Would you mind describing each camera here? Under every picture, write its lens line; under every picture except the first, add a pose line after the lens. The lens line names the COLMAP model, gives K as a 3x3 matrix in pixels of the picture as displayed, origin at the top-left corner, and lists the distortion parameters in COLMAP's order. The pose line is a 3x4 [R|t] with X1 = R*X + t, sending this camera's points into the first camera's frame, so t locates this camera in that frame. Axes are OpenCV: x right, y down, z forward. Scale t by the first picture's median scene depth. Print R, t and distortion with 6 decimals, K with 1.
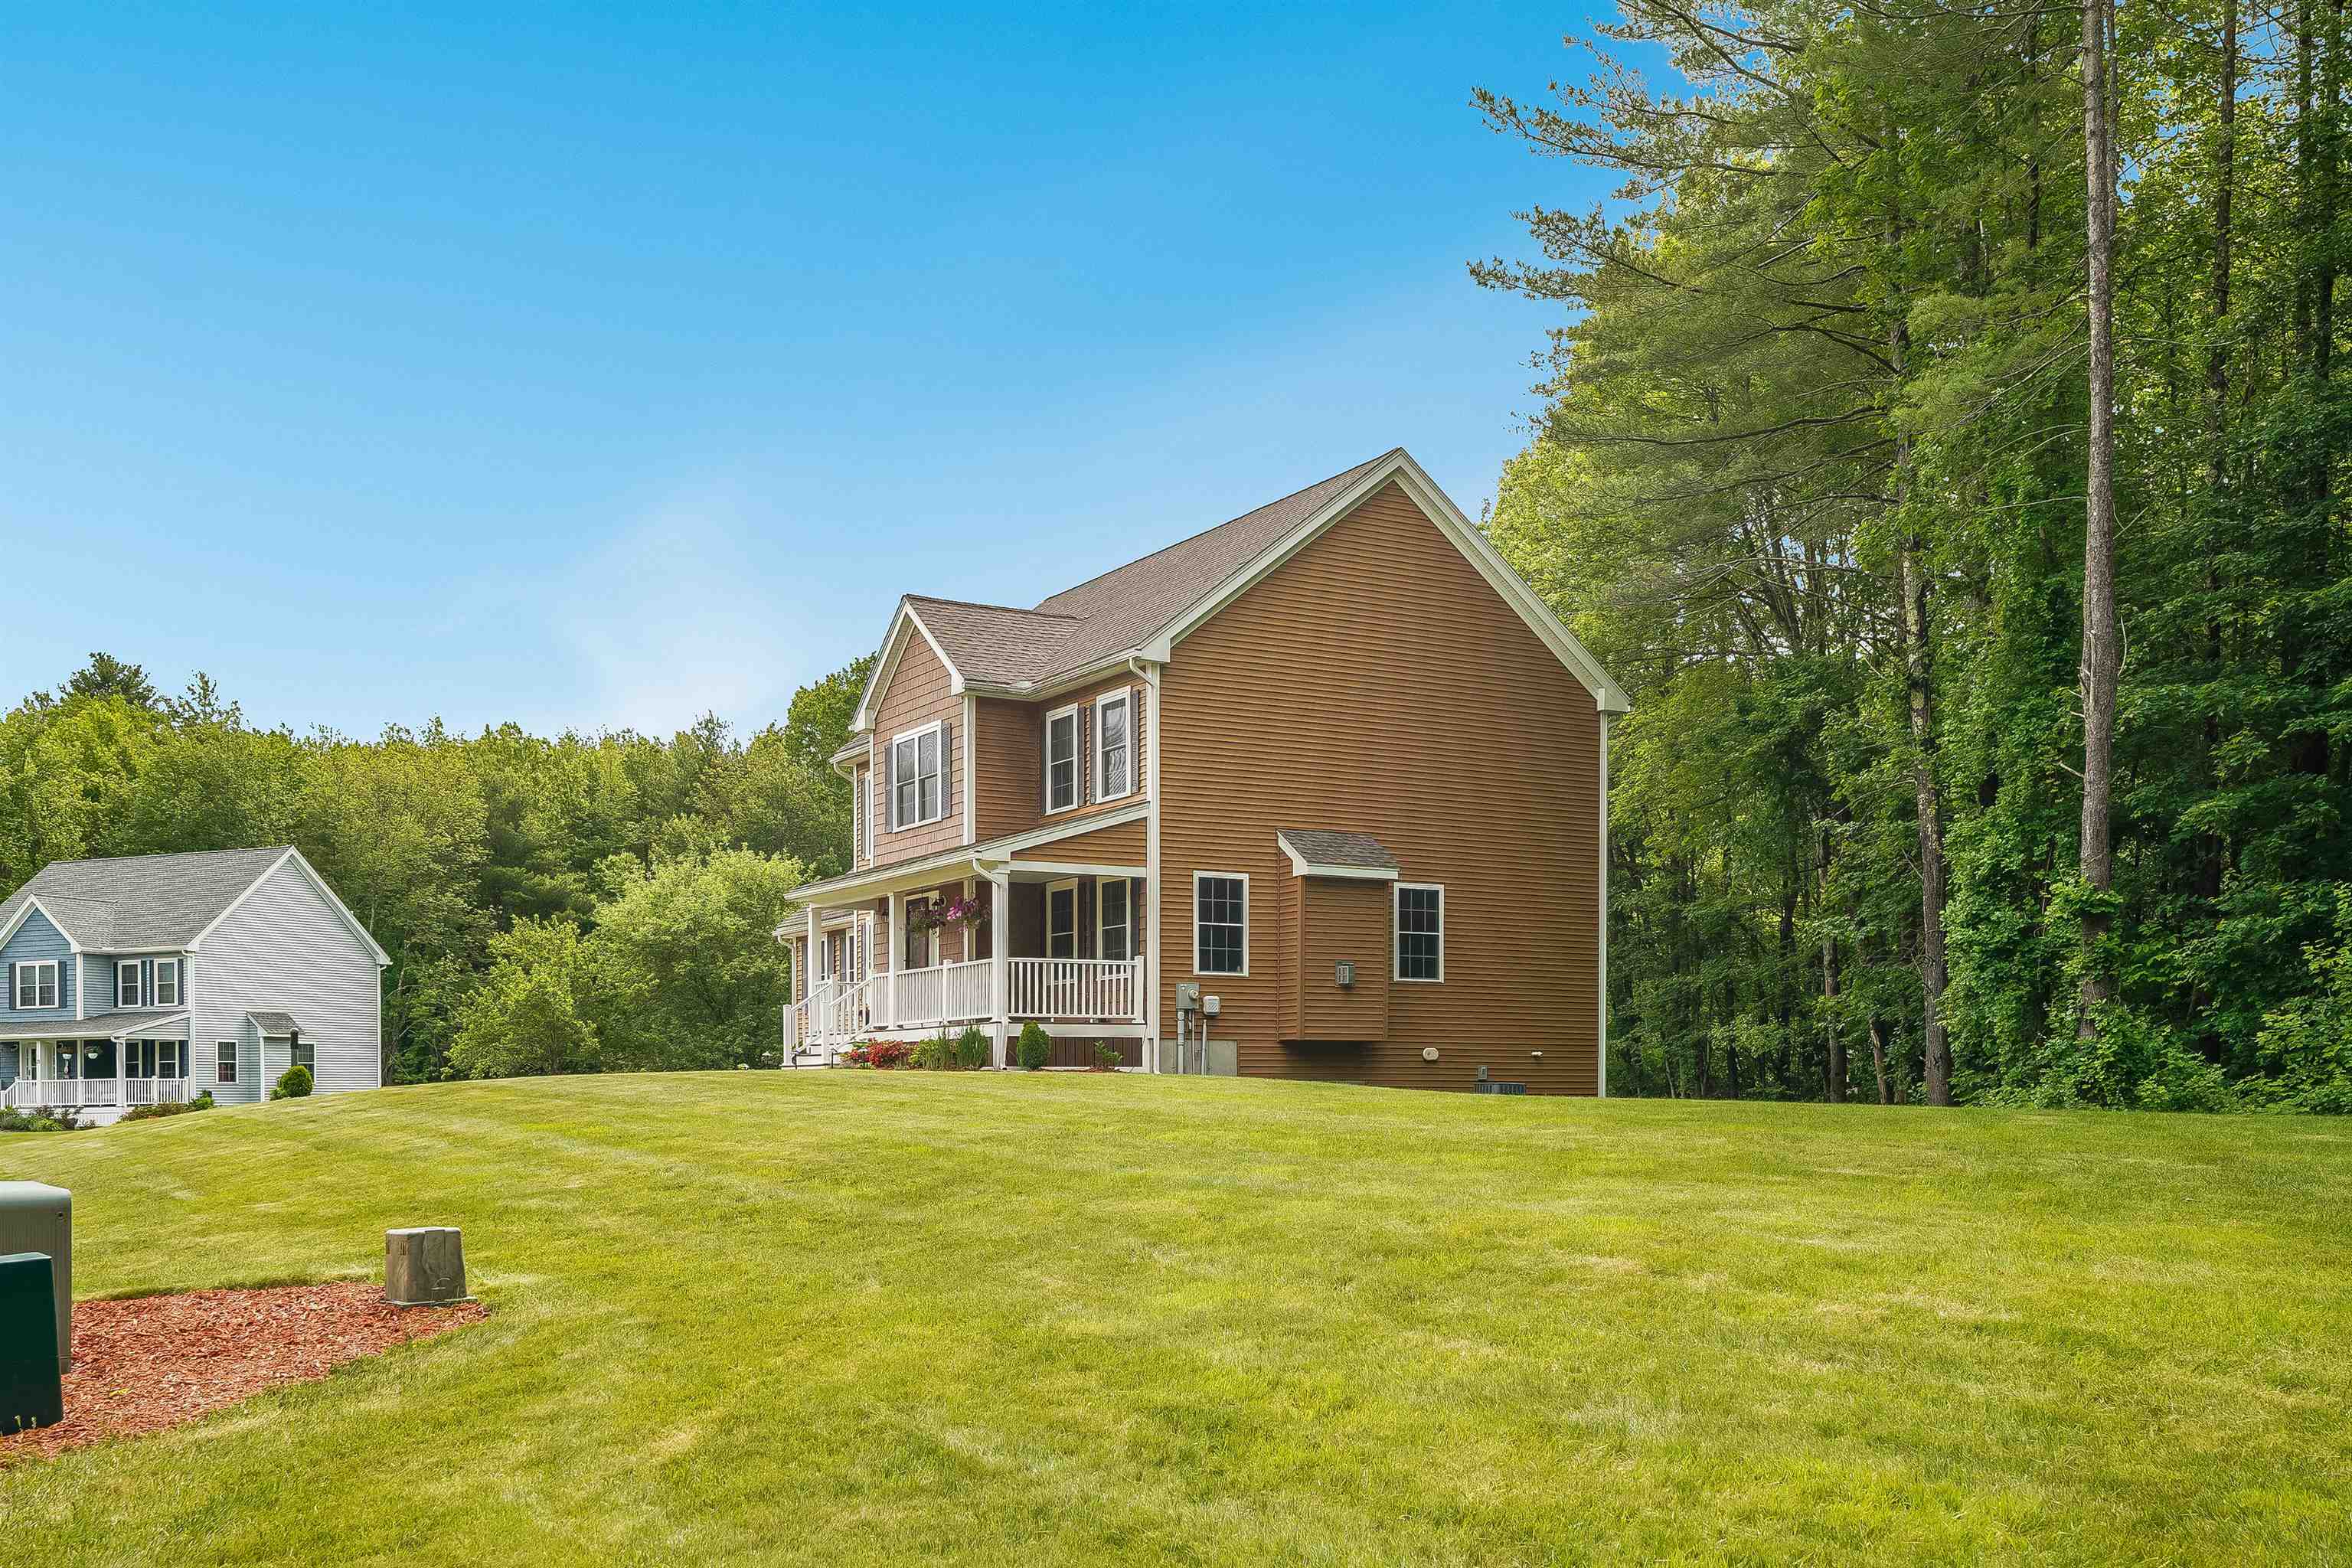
lens RADIAL K [[2290.3, 0, 1196.4], [0, 2290.3, 832.3], [0, 0, 1]] dist [0.113380, 0.000000]
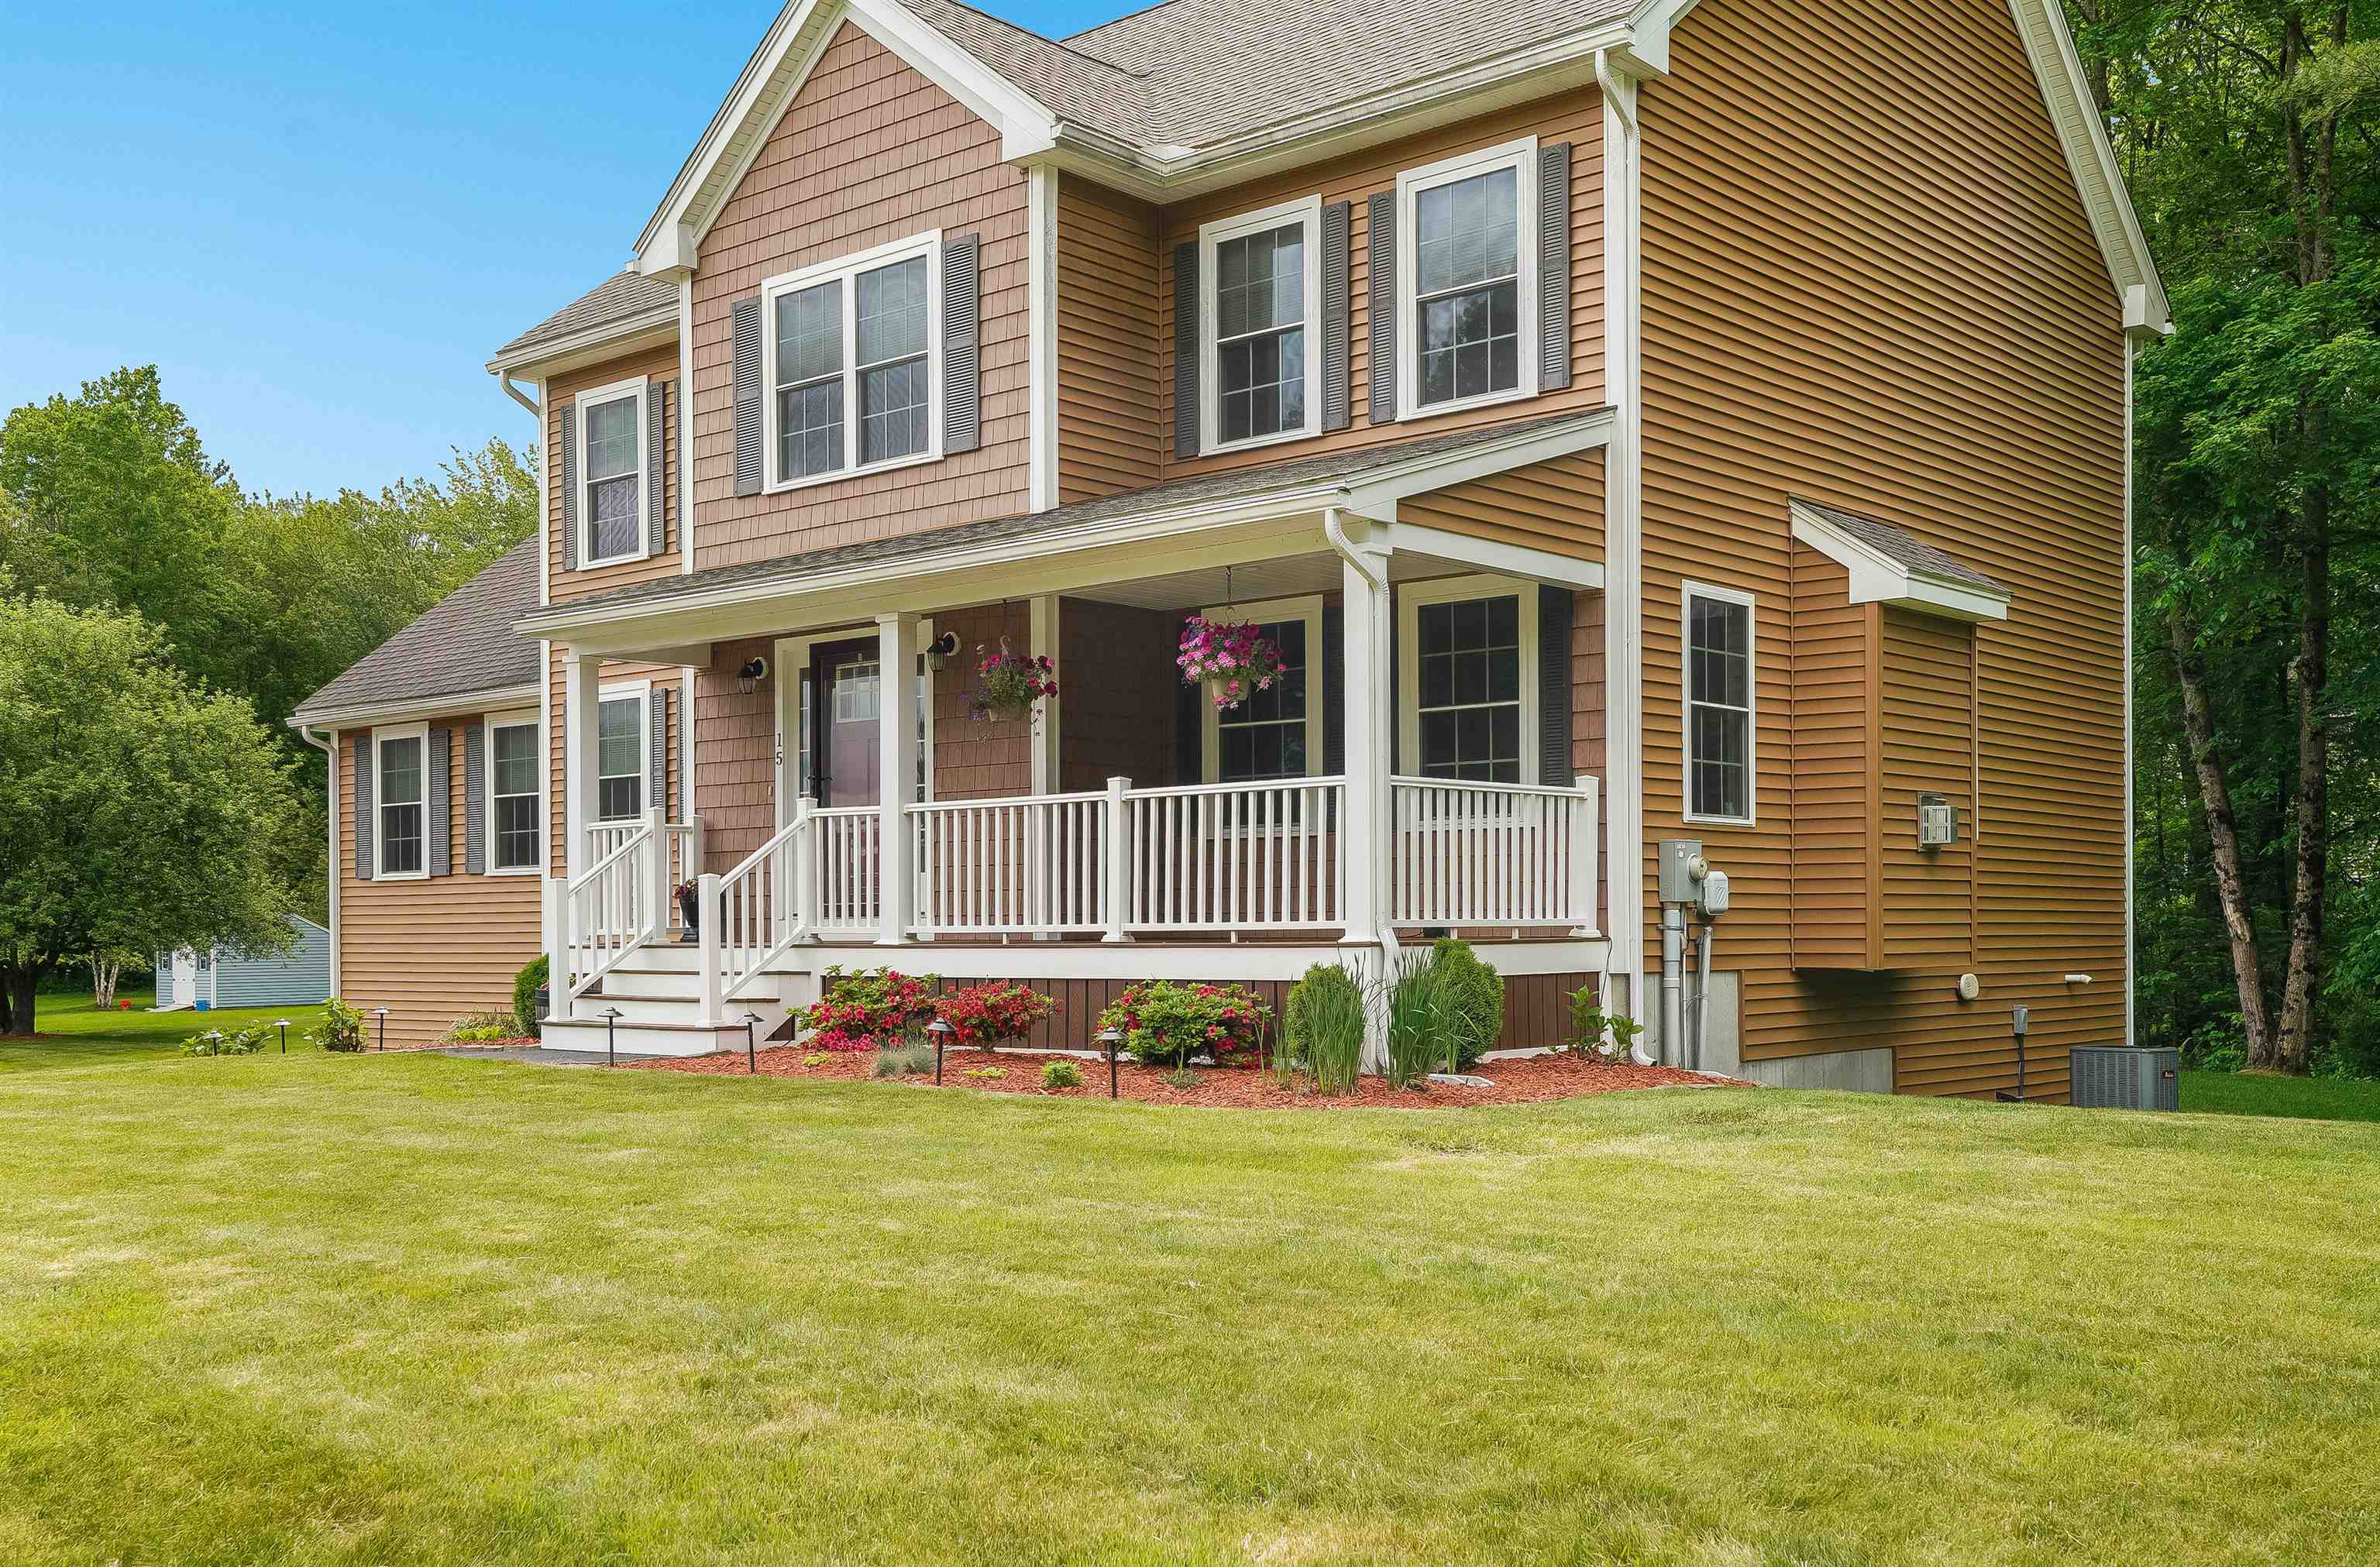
lens RADIAL K [[2317.3, 0, 1174.0], [0, 2317.3, 771.4], [0, 0, 1]] dist [0.113380, 0.000000]
pose [[0.948486, 0.017944, 0.316310, -0.212123], [-0.032945, 0.998568, 0.042141, 0.034672], [-0.315101, -0.050391, 0.947719, 0.570034]]
